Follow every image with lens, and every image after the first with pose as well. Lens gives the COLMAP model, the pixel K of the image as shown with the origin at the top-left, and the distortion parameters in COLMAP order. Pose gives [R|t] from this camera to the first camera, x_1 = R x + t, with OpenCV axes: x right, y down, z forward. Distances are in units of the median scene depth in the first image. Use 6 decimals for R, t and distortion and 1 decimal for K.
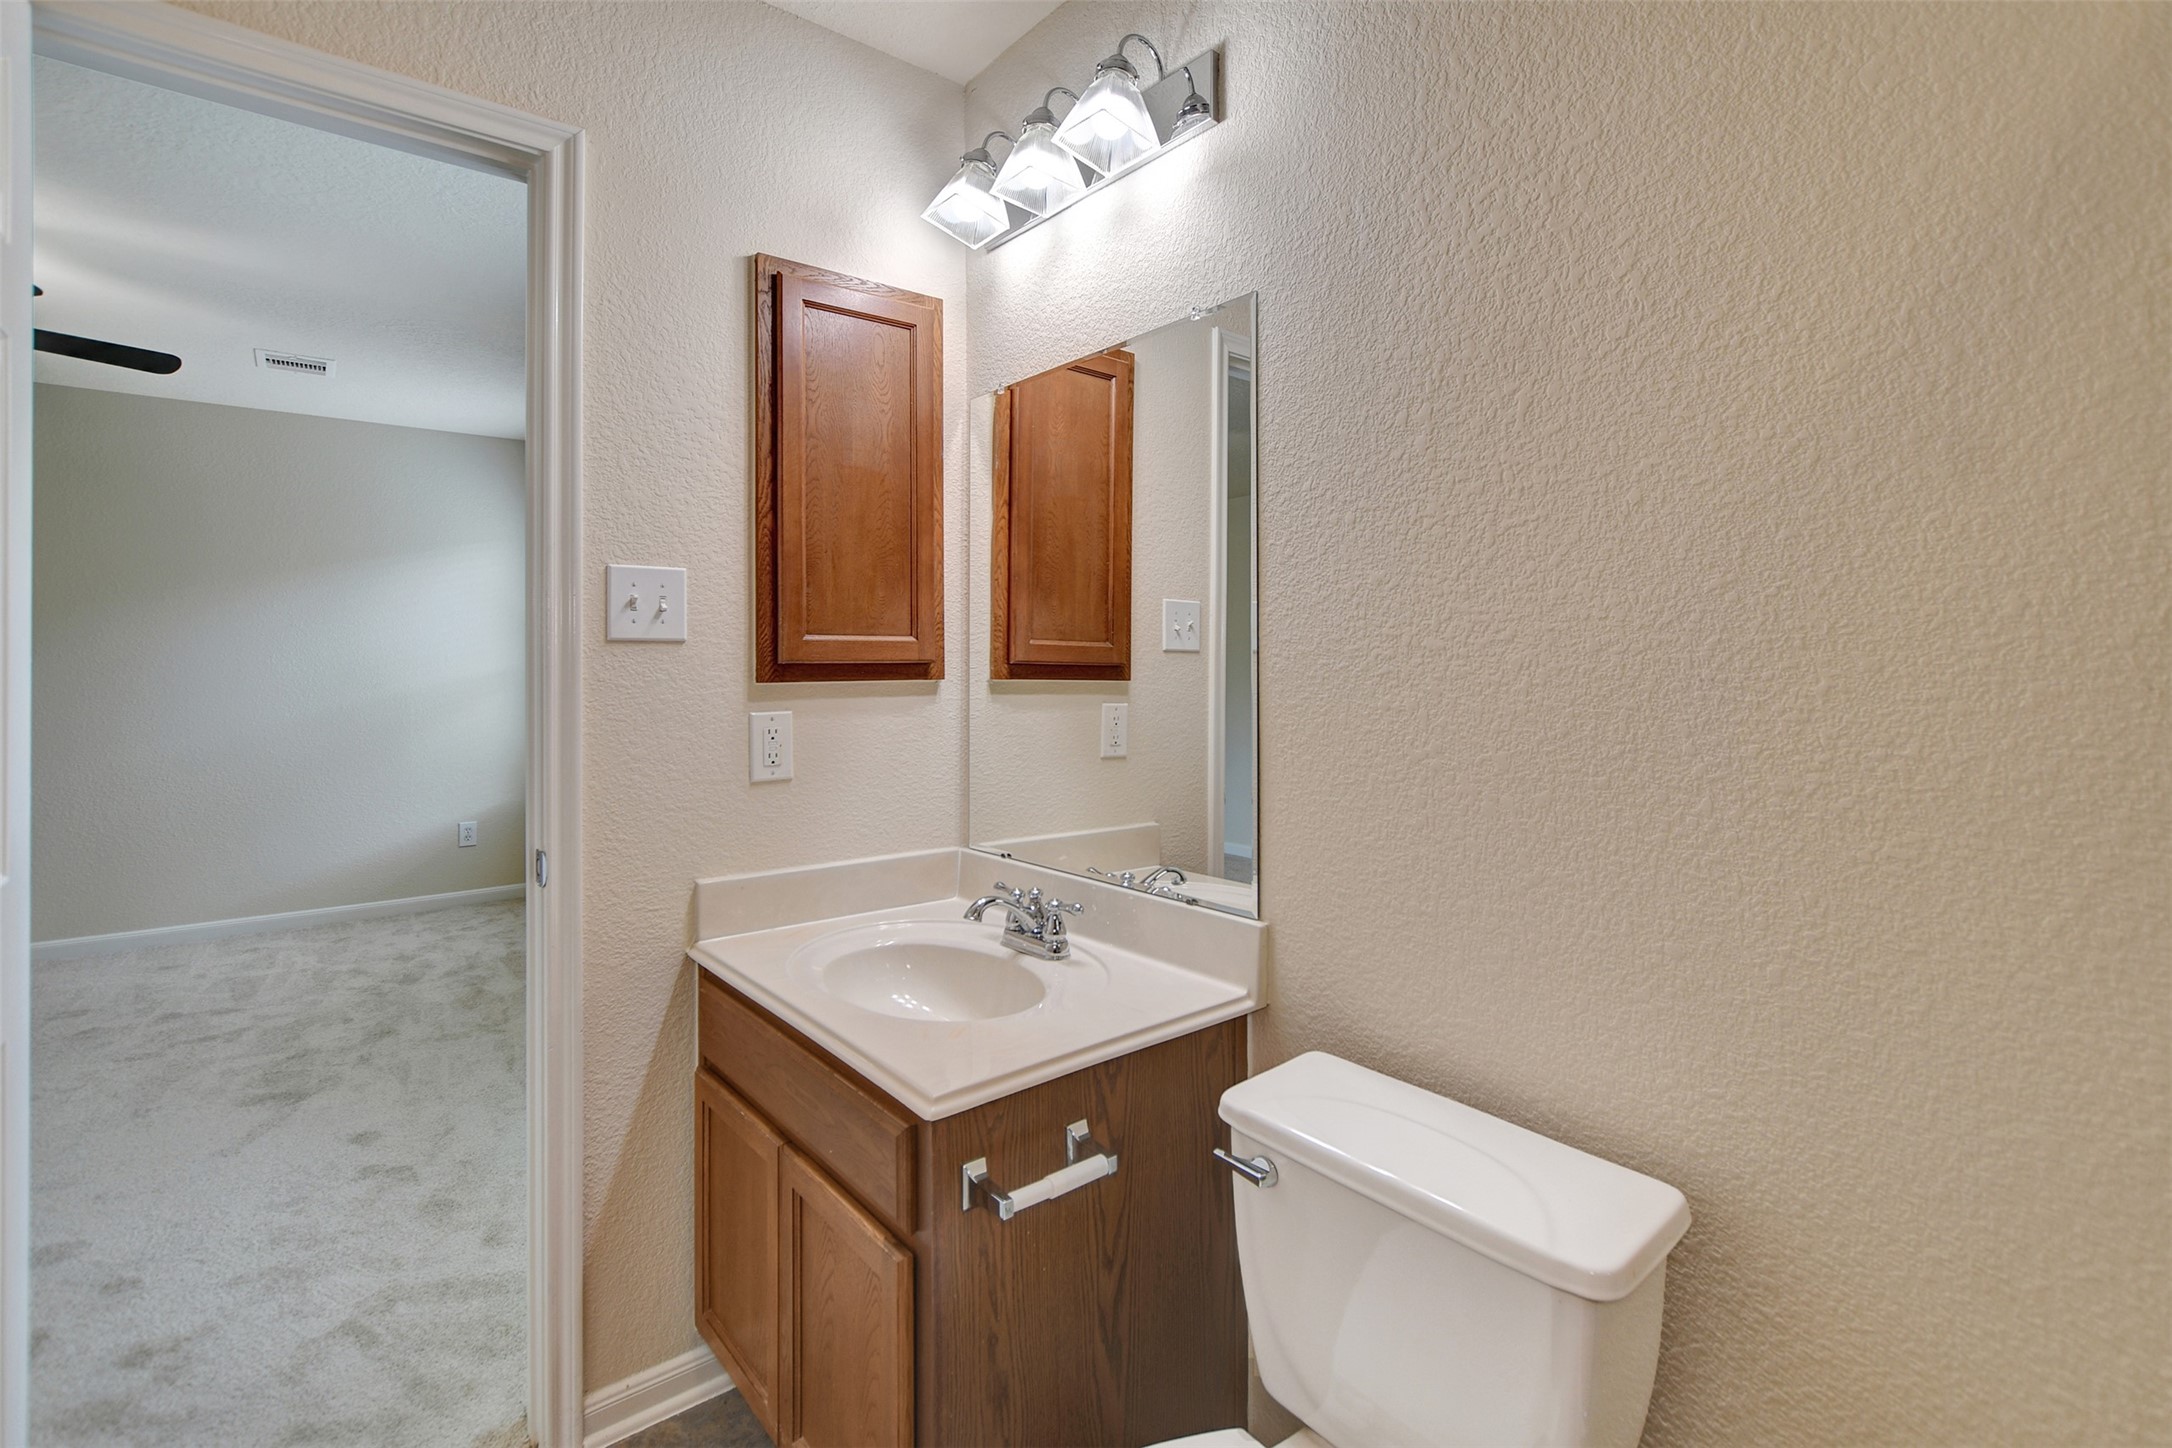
lens RADIAL K [[997.6, 0, 1086.7], [0, 997.6, 682.8], [0, 0, 1]] dist [-0.001384, -0.000021]
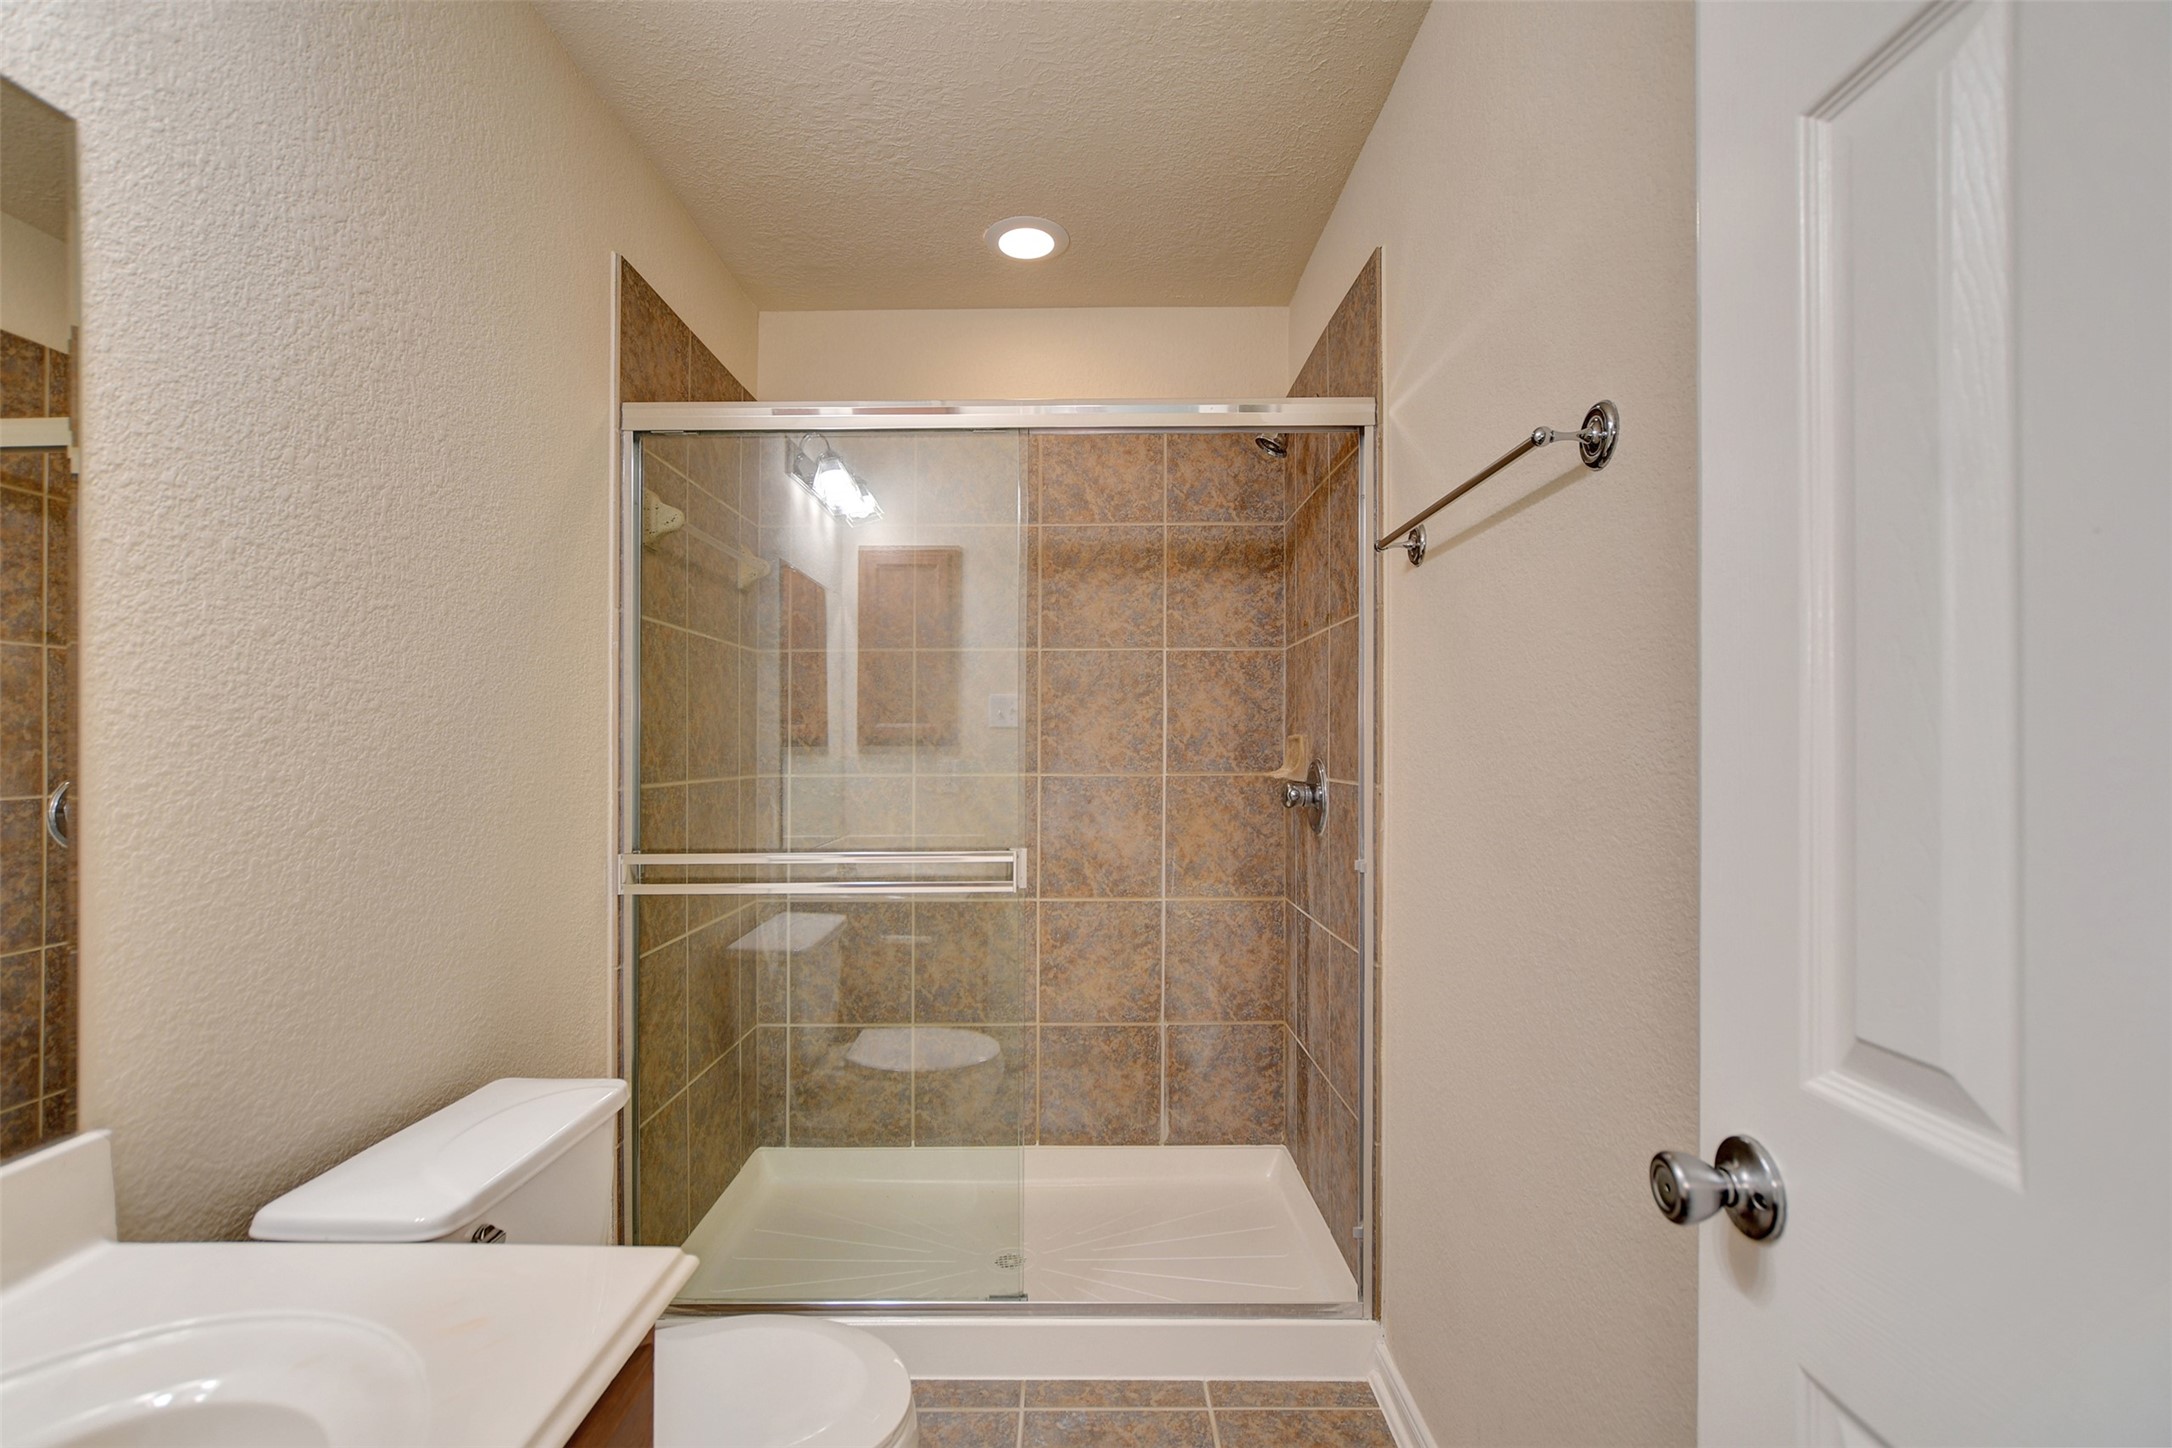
lens RADIAL K [[973.3, 0, 1079.9], [0, 973.3, 748.7], [0, 0, 1]] dist [-0.036655, 0.005985]
pose [[-0.771494, -0.012085, 0.636122, -0.817584], [-0.002931, 0.999876, 0.015441, -0.016754], [-0.636230, 0.010048, -0.771434, 1.262698]]
